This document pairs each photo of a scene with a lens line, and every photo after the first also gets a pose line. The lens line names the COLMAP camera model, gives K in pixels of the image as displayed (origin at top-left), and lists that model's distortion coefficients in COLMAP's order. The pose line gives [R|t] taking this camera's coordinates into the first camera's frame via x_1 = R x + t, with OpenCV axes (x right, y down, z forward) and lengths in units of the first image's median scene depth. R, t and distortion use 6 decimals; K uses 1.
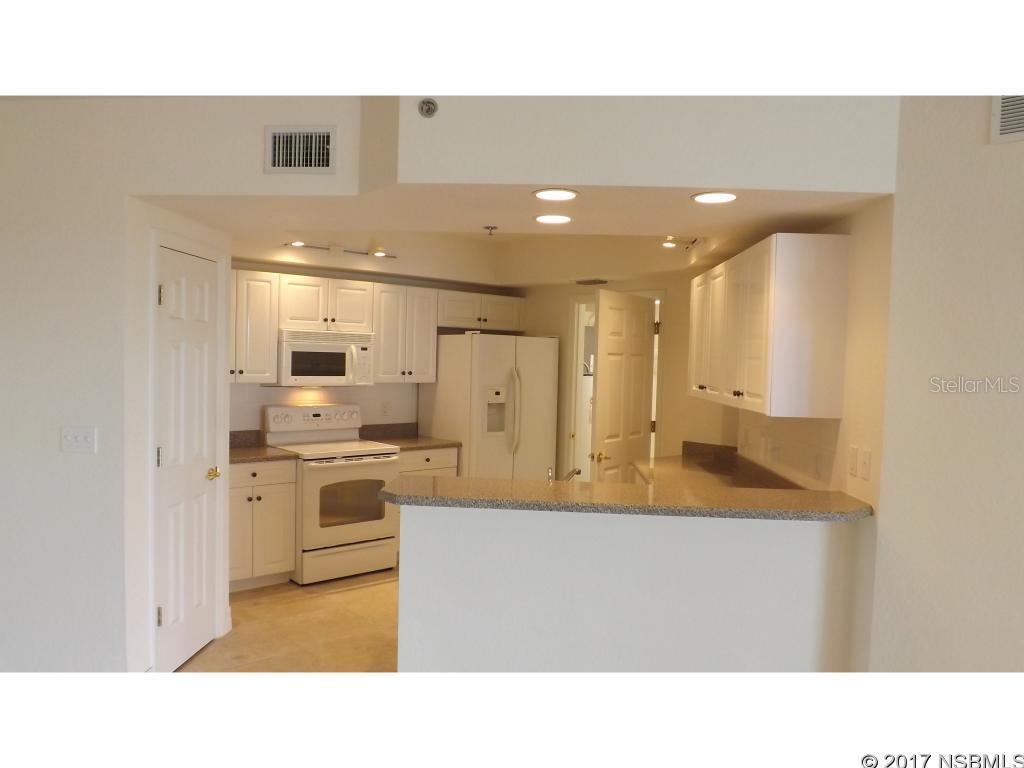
lens RADIAL K [[754.5, 0, 508.6], [0, 754.5, 390.2], [0, 0, 1]] dist [-0.042060, -0.005172]
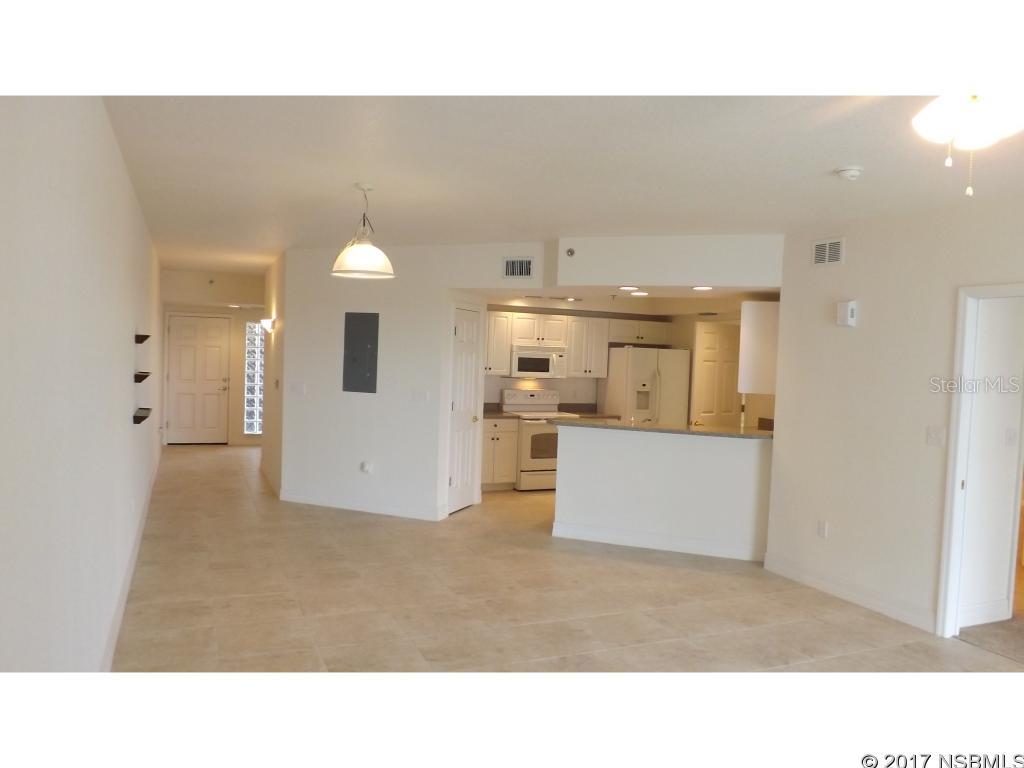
lens RADIAL K [[754.5, 0, 508.6], [0, 754.5, 390.2], [0, 0, 1]] dist [-0.042060, -0.005172]
pose [[0.950416, 0.023175, -0.310118, 0.221897], [-0.025062, 0.999684, -0.002102, 0.027285], [0.309971, 0.009770, 0.950696, -0.632301]]
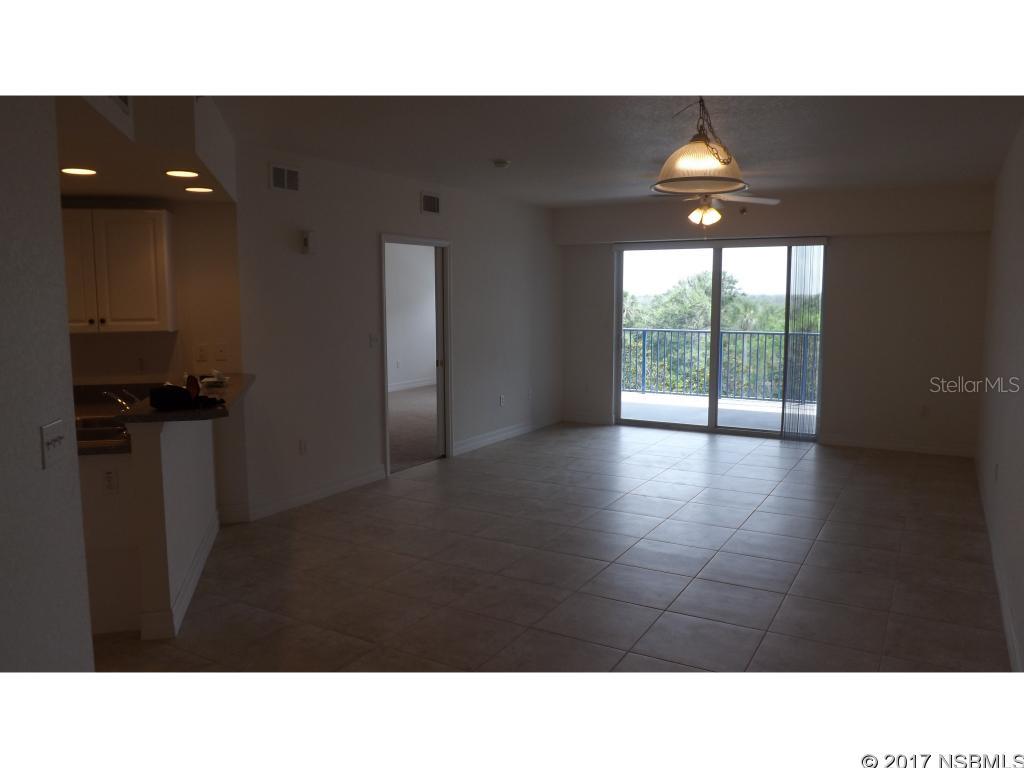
lens RADIAL K [[758.3, 0, 525.2], [0, 758.3, 376.1], [0, 0, 1]] dist [-0.039809, 0.003554]
pose [[-0.321520, -0.127917, 0.938223, -1.135052], [0.033755, 0.988655, 0.146361, -0.070819], [-0.946301, 0.078728, -0.313554, 0.886303]]
